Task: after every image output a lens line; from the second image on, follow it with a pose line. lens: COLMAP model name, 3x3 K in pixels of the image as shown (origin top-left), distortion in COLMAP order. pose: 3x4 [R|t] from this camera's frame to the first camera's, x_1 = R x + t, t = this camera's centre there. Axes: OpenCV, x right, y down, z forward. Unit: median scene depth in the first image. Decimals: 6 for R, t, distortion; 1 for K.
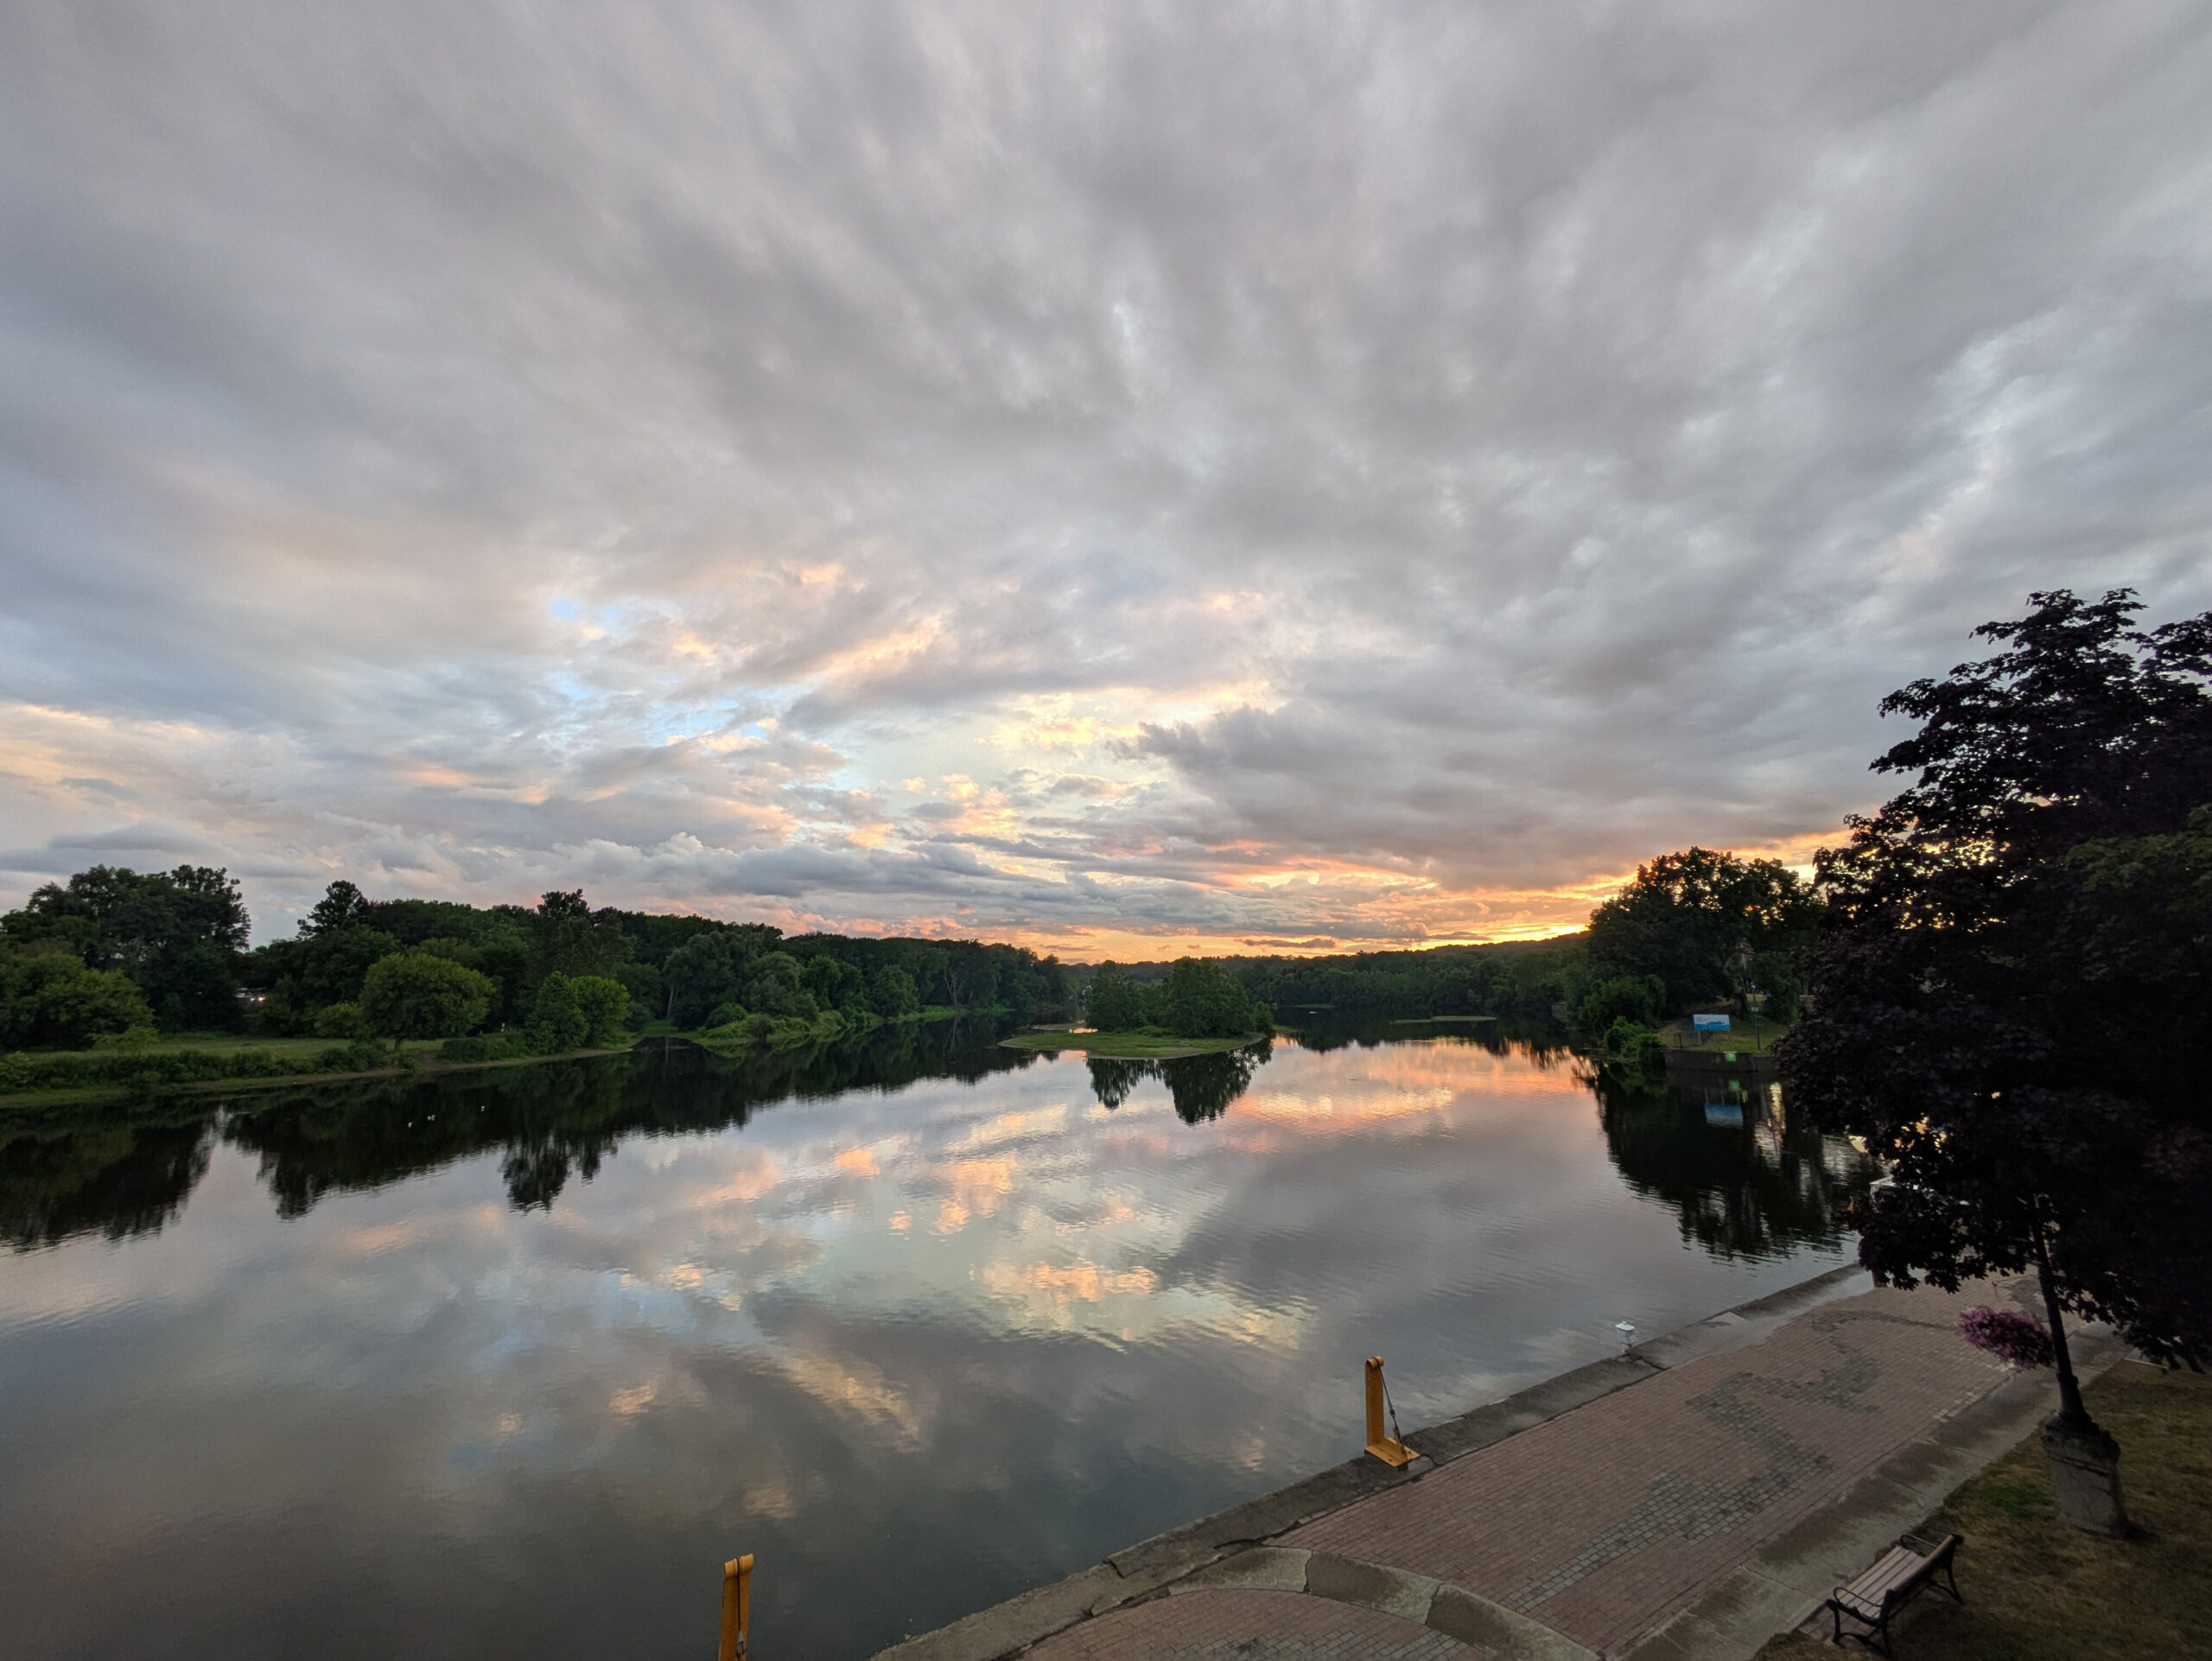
lens RADIAL K [[889.7, 0, 1106.0], [0, 889.7, 830.5], [0, 0, 1]] dist [-0.000366, 0.013257]
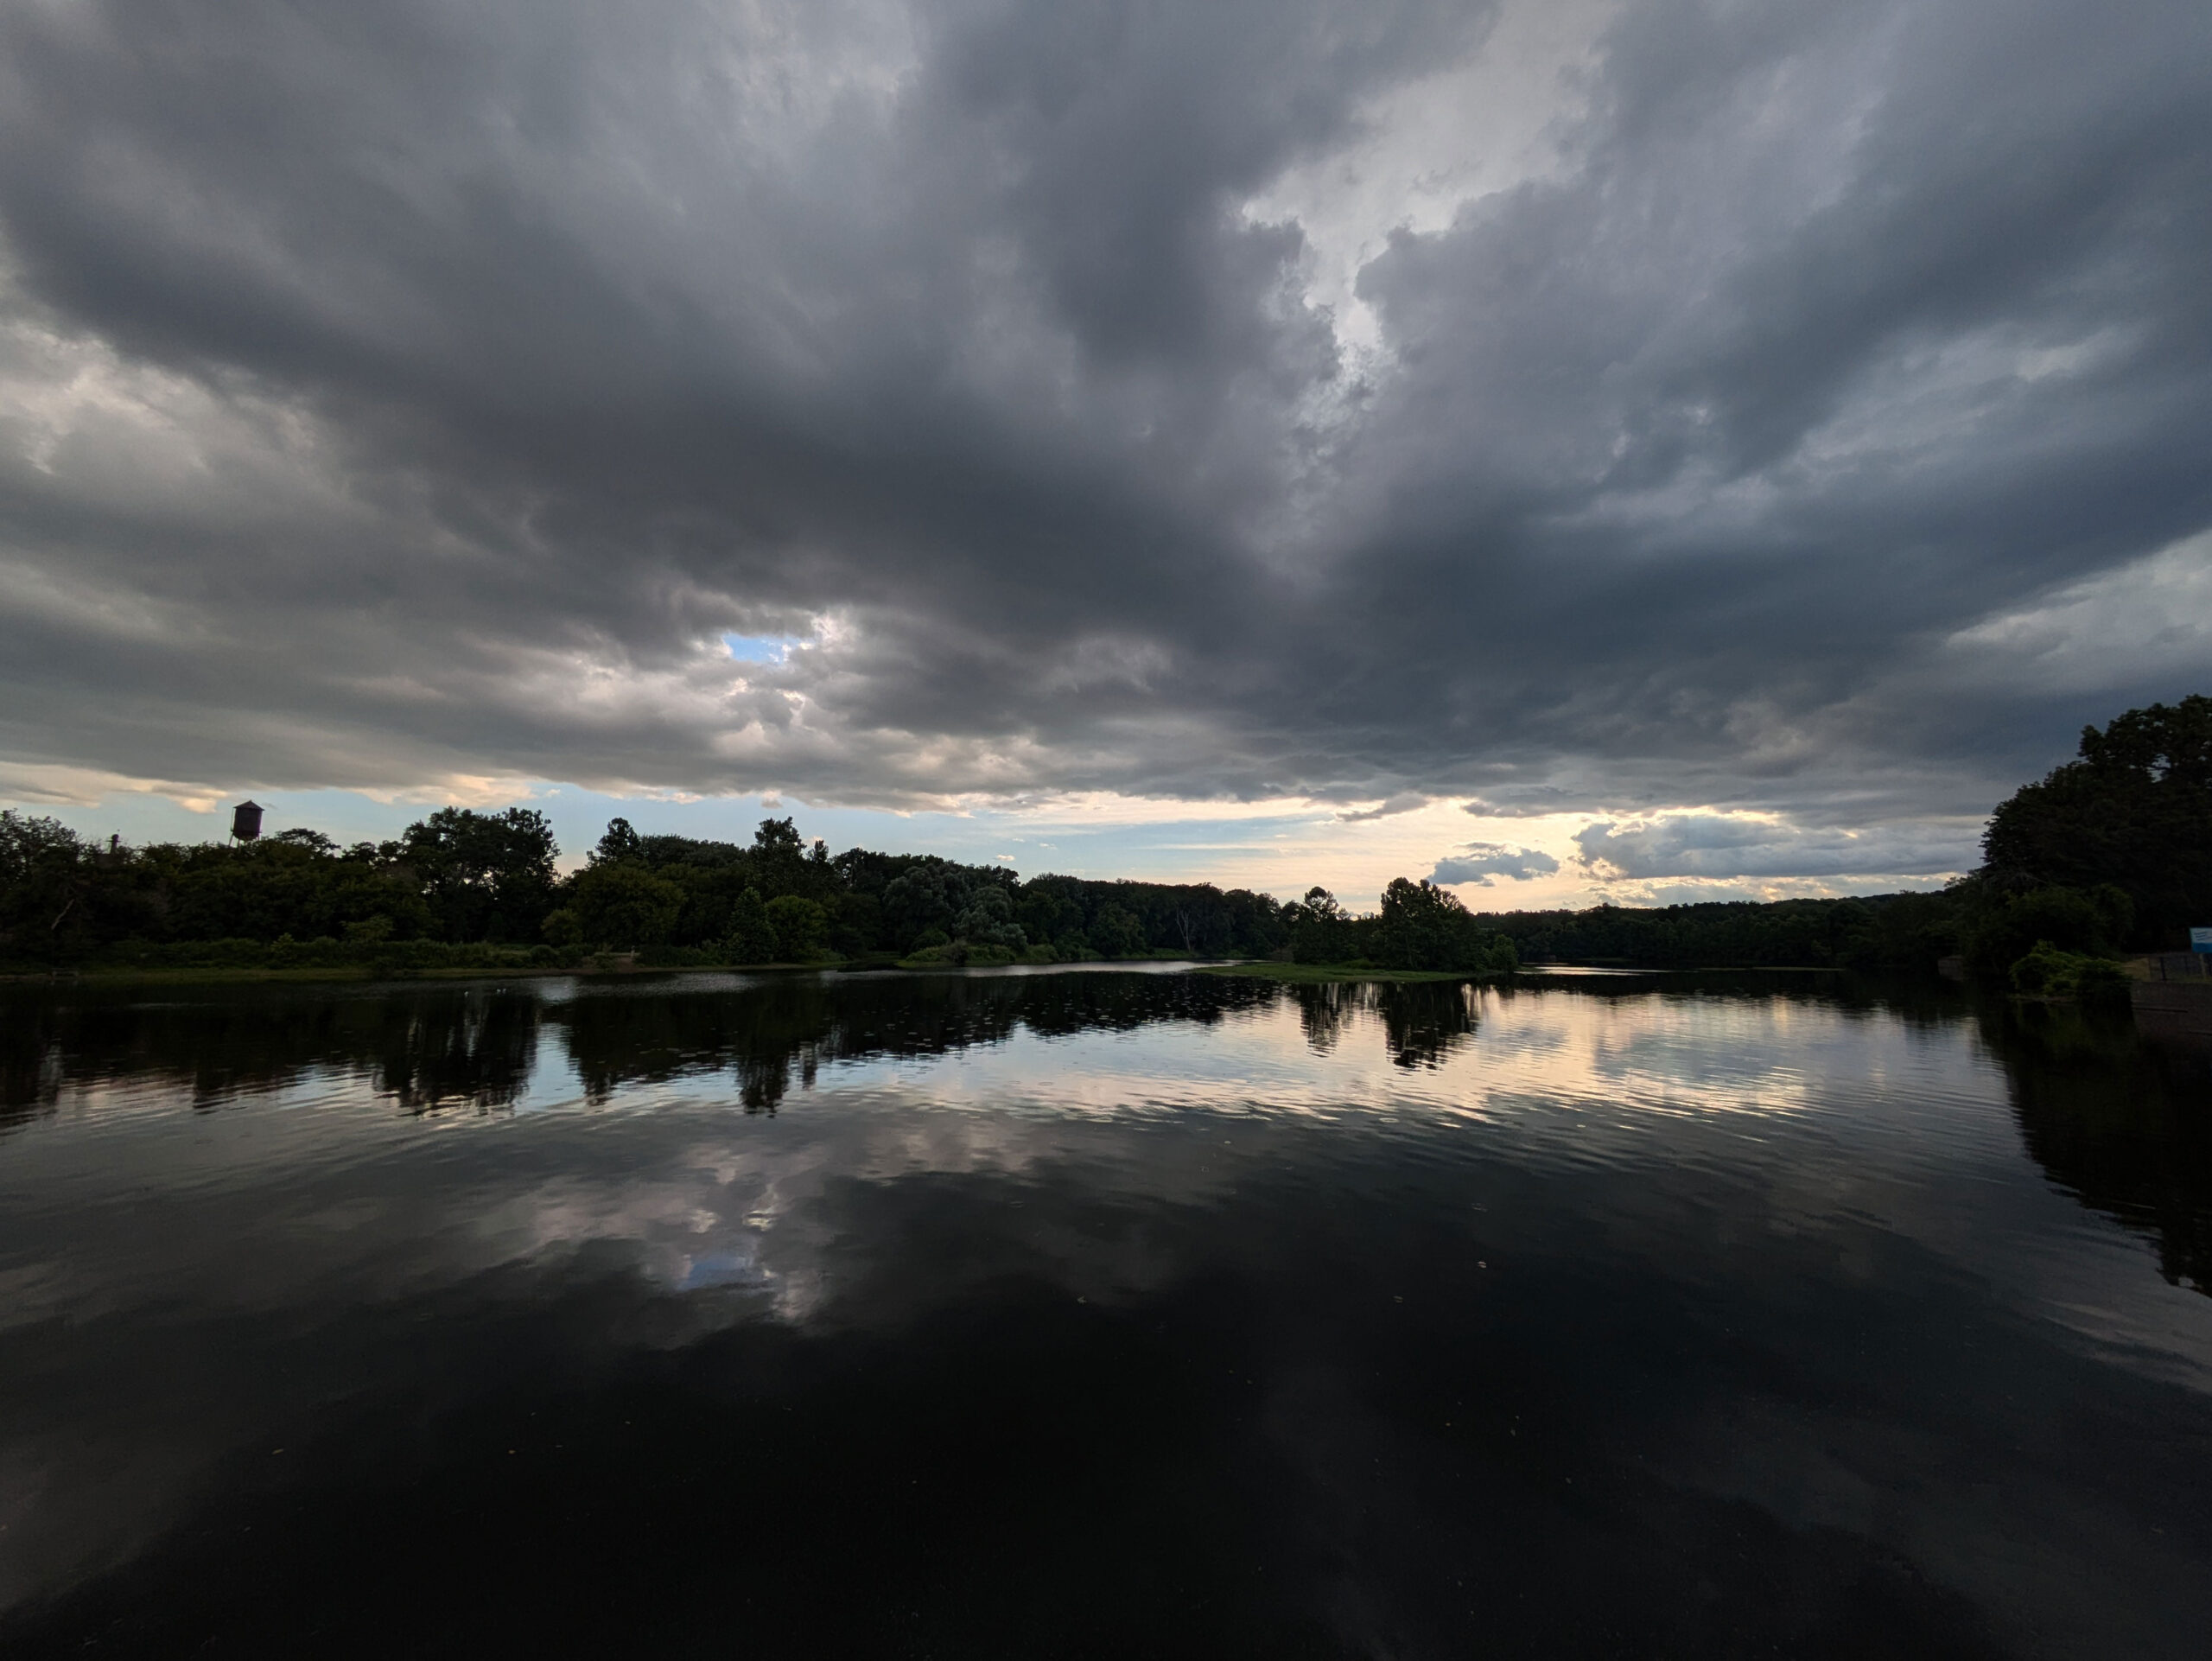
lens RADIAL K [[892.0, 0, 1106.0], [0, 892.0, 830.5], [0, 0, 1]] dist [0.028975, 0.000184]
pose [[0.960873, -0.020547, -0.276225, 0.054668], [0.034837, 0.998291, 0.046929, 0.043770], [0.274788, -0.054715, 0.959947, 0.085969]]
